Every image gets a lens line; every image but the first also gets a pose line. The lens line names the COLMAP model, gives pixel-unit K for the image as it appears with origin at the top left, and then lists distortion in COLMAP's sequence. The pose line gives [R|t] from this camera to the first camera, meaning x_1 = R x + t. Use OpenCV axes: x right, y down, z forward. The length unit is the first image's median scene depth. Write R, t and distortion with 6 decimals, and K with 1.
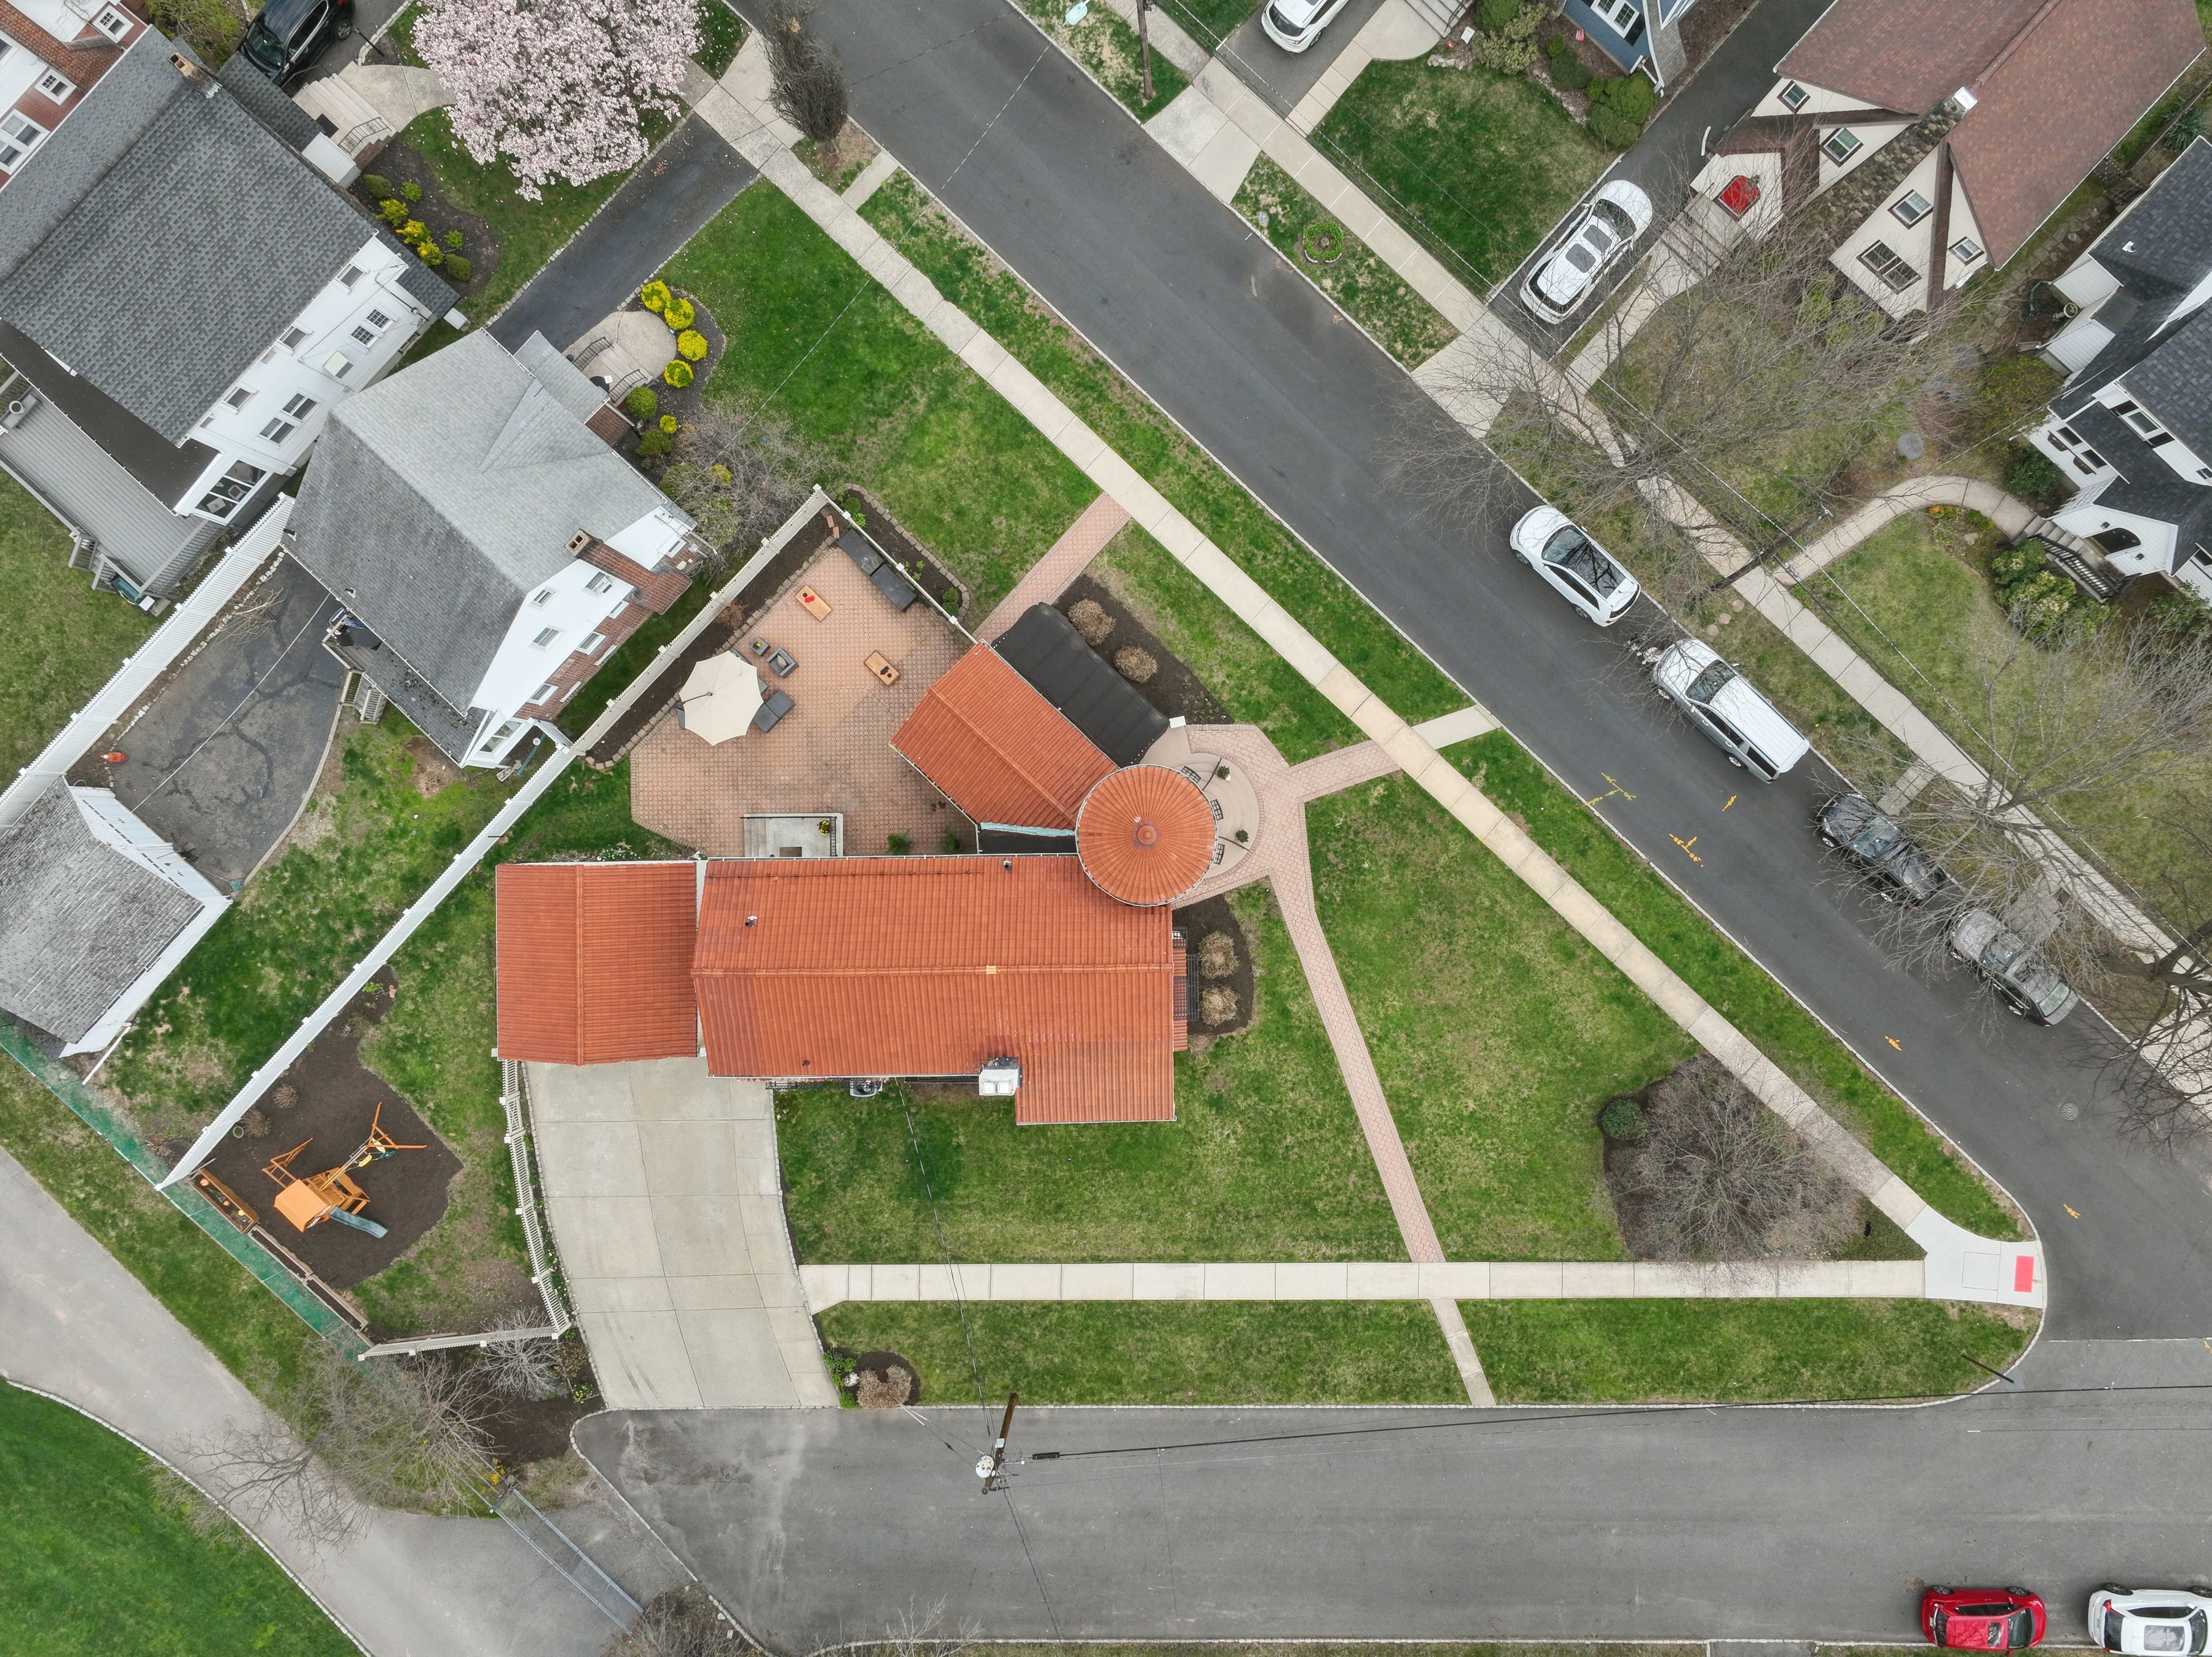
lens RADIAL K [[1553.1, 0, 1110.5], [0, 1553.1, 835.5], [0, 0, 1]] dist [-0.014765, 0.039266]
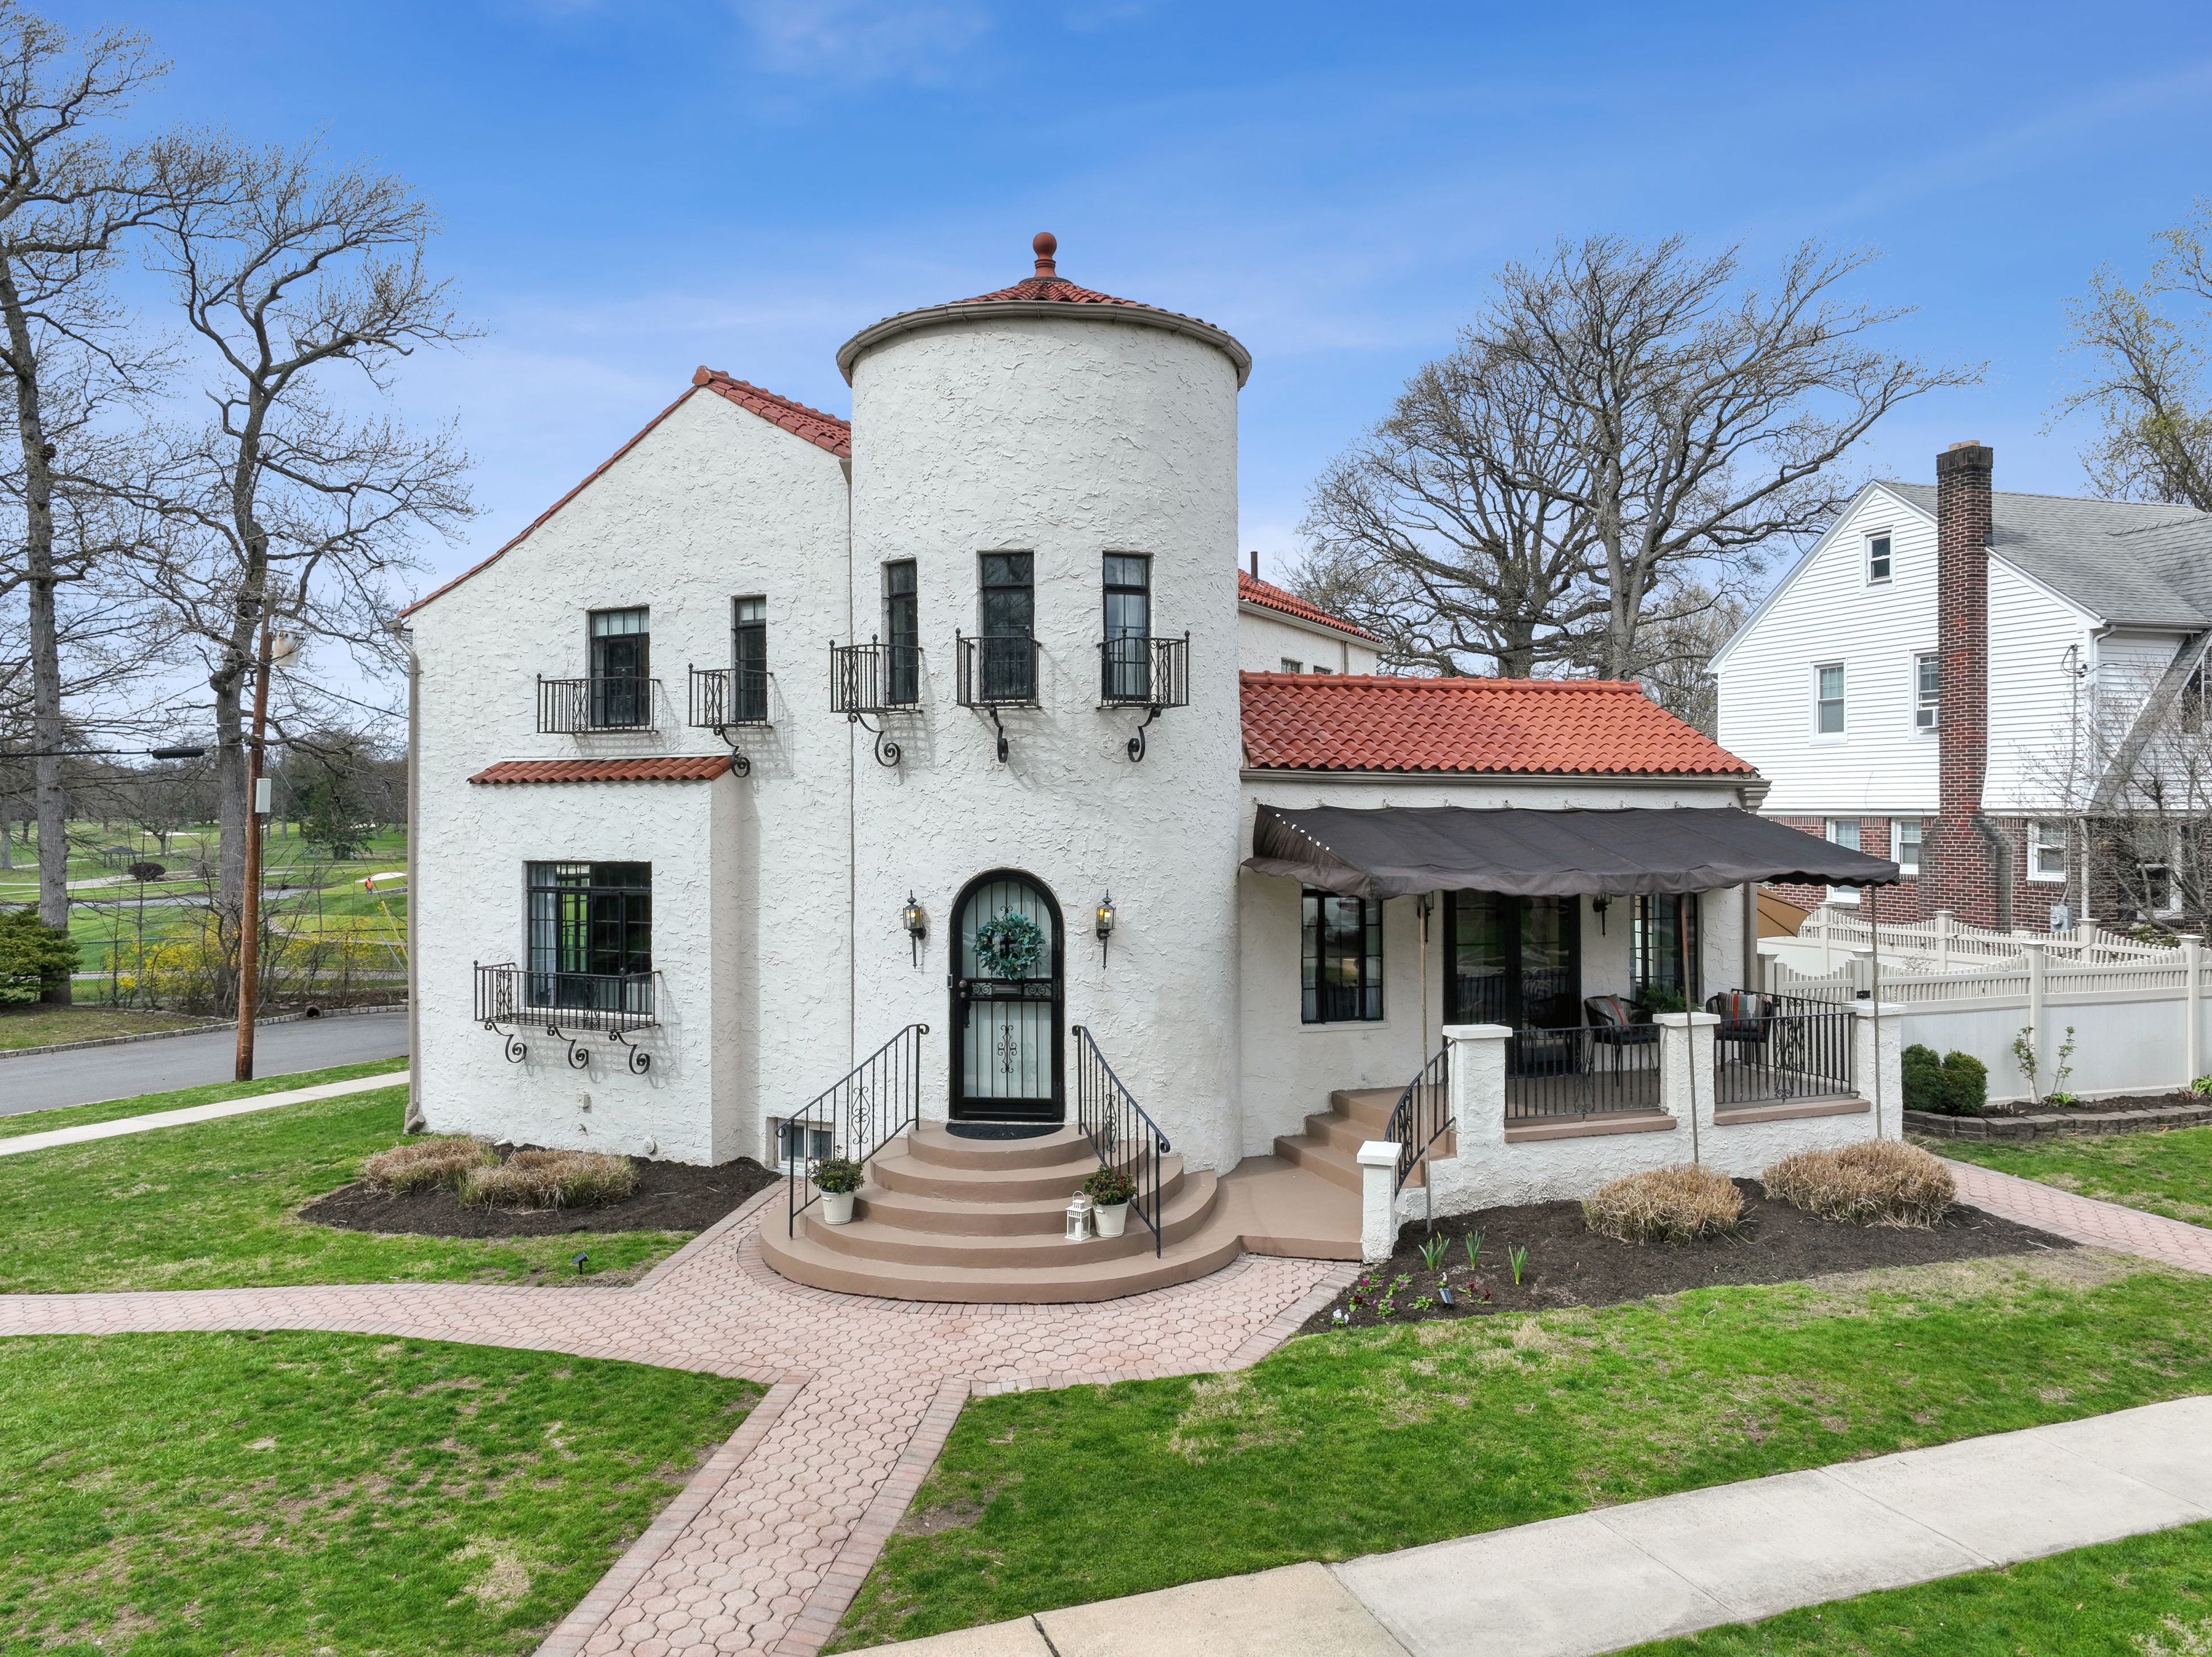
lens RADIAL K [[1560.4, 0, 1112.8], [0, 1560.4, 840.9], [0, 0, 1]] dist [-0.003026, 0.010955]
pose [[-0.477593, 0.020031, -0.878353, 0.272929], [-0.878576, -0.014310, 0.477388, -0.149758], [-0.003006, 0.999697, 0.024433, 0.928662]]
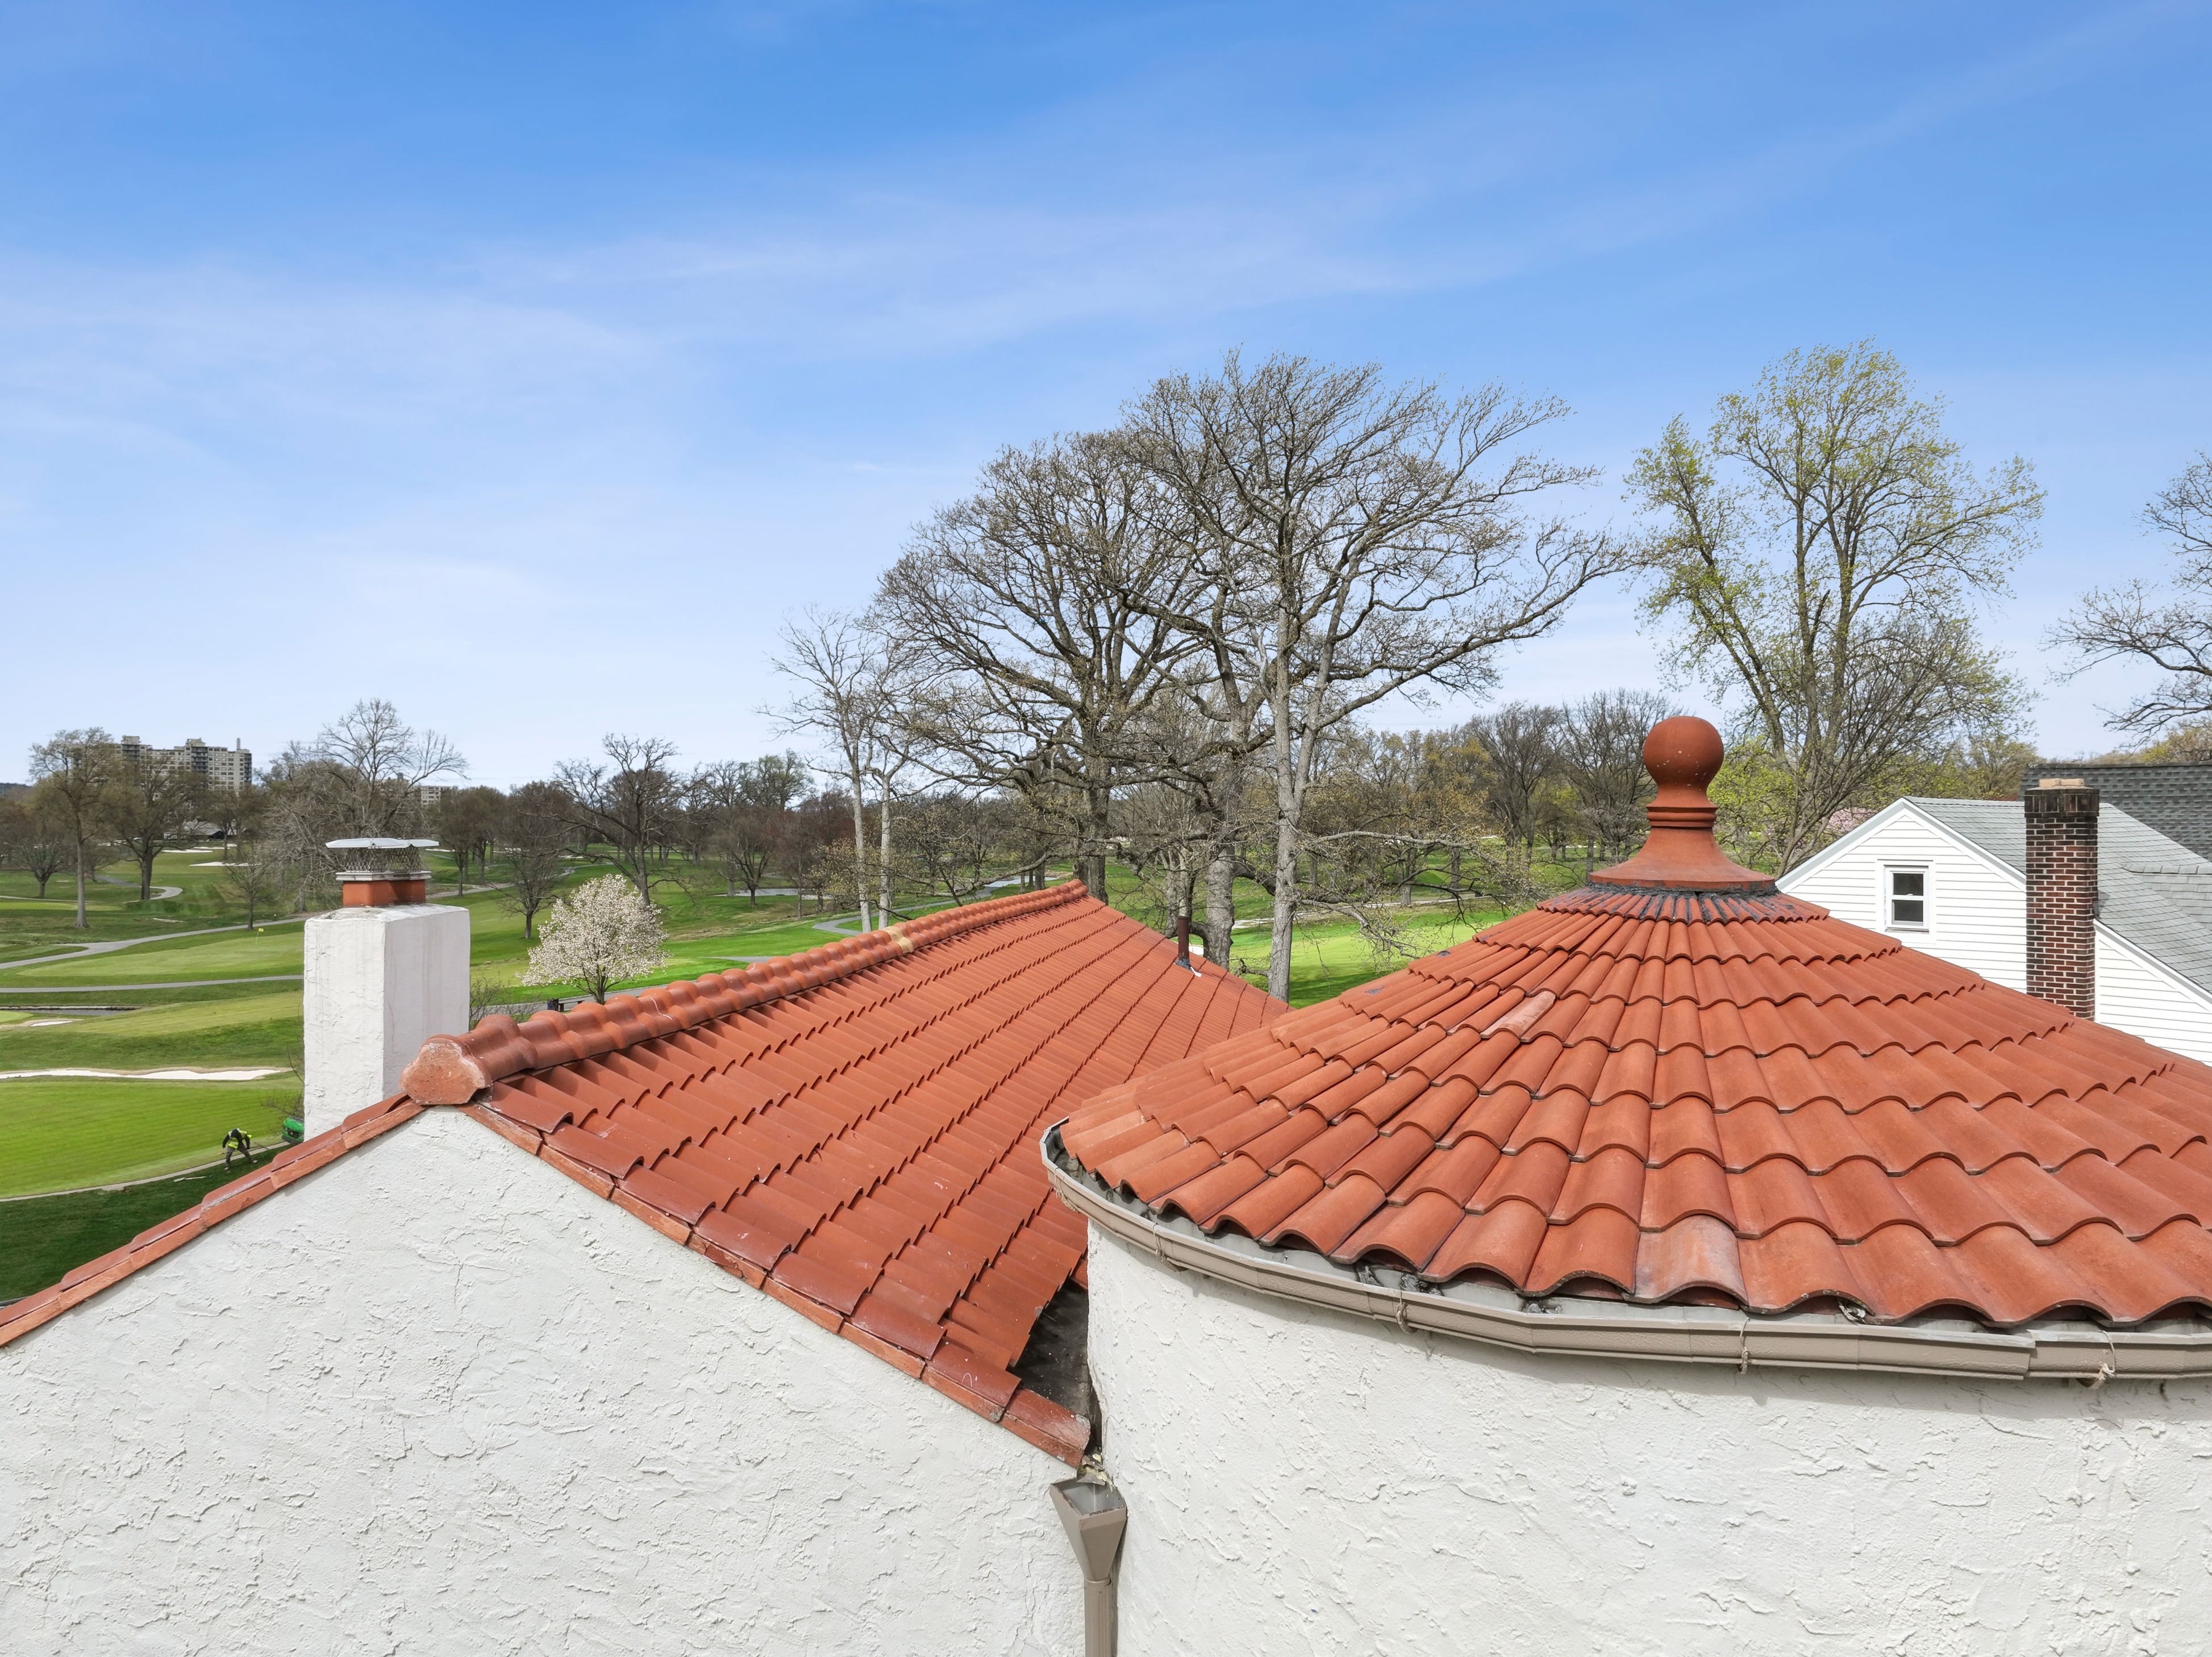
lens RADIAL K [[1553.1, 0, 1110.5], [0, 1553.1, 835.5], [0, 0, 1]] dist [-0.014765, 0.039266]
pose [[-0.136615, 0.009870, -0.990575, 0.117827], [-0.990570, -0.011807, 0.136497, 0.023928], [-0.010348, 0.999882, 0.011390, 0.828179]]
